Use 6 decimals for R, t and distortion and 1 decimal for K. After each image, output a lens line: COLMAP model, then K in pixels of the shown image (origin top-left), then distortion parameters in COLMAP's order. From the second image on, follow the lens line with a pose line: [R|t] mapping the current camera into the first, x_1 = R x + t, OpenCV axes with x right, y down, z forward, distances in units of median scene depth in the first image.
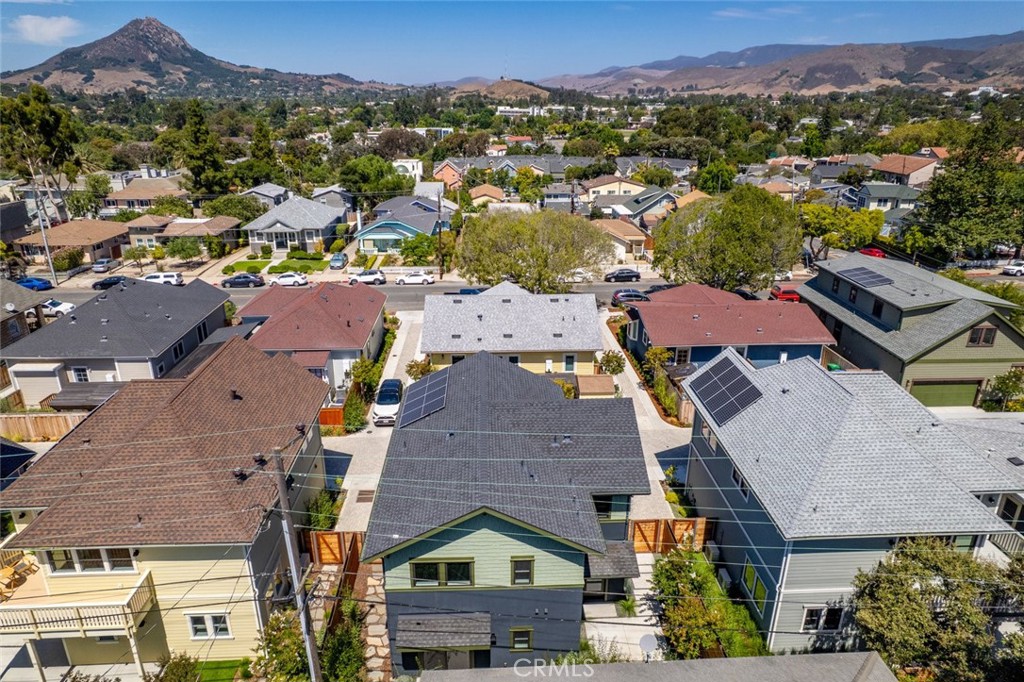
lens RADIAL K [[651.1, 0, 514.5], [0, 651.1, 337.1], [0, 0, 1]] dist [-0.077084, 0.069943]
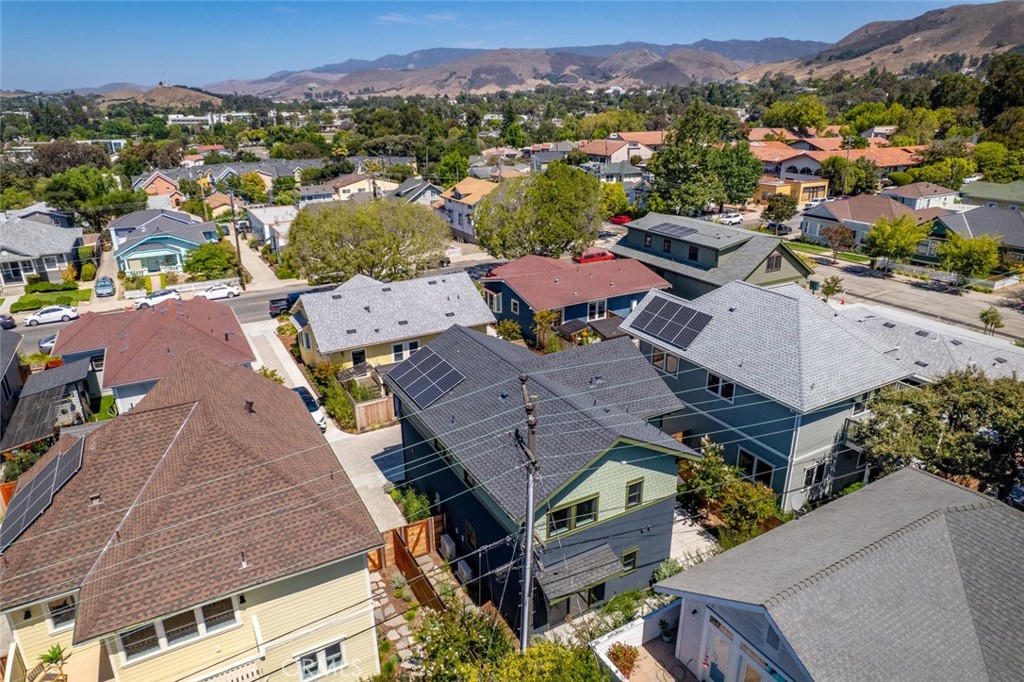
lens RADIAL K [[651.1, 0, 514.5], [0, 651.1, 337.1], [0, 0, 1]] dist [-0.077084, 0.069943]
pose [[0.895961, -0.164467, 0.412559, -0.137861], [0.166194, 0.985575, 0.031973, 0.008494], [-0.411866, 0.039919, 0.910370, 0.020692]]
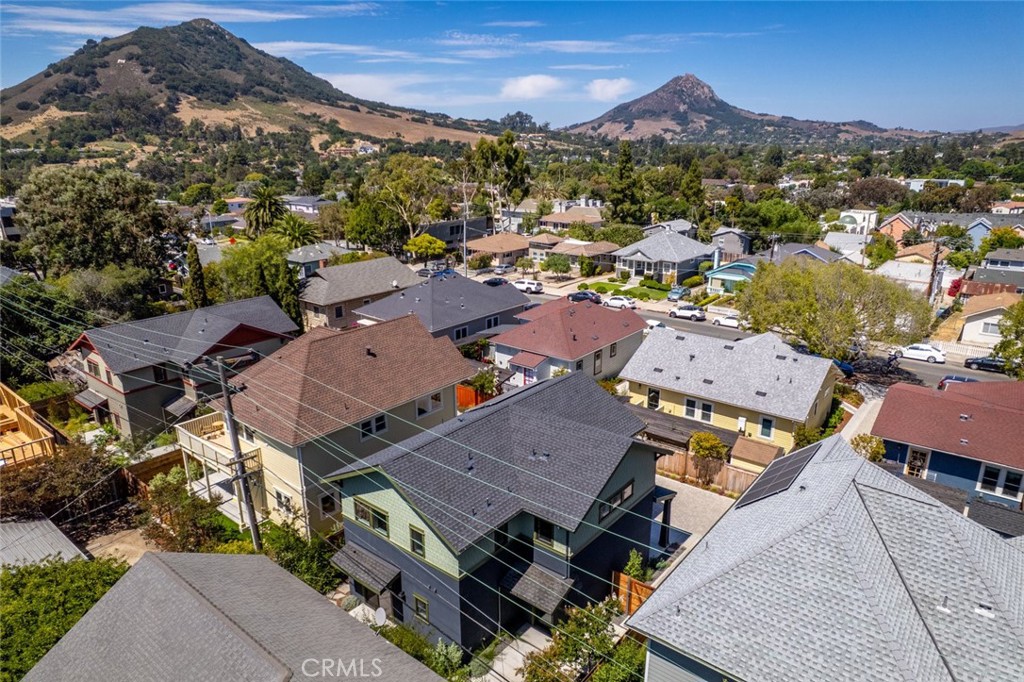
lens RADIAL K [[651.1, 0, 514.5], [0, 651.1, 337.1], [0, 0, 1]] dist [-0.077084, 0.069943]
pose [[0.749787, 0.183560, -0.635709, 0.187276], [-0.225173, 0.974192, 0.015716, -0.008368], [0.622187, 0.131360, 0.771769, 0.048921]]
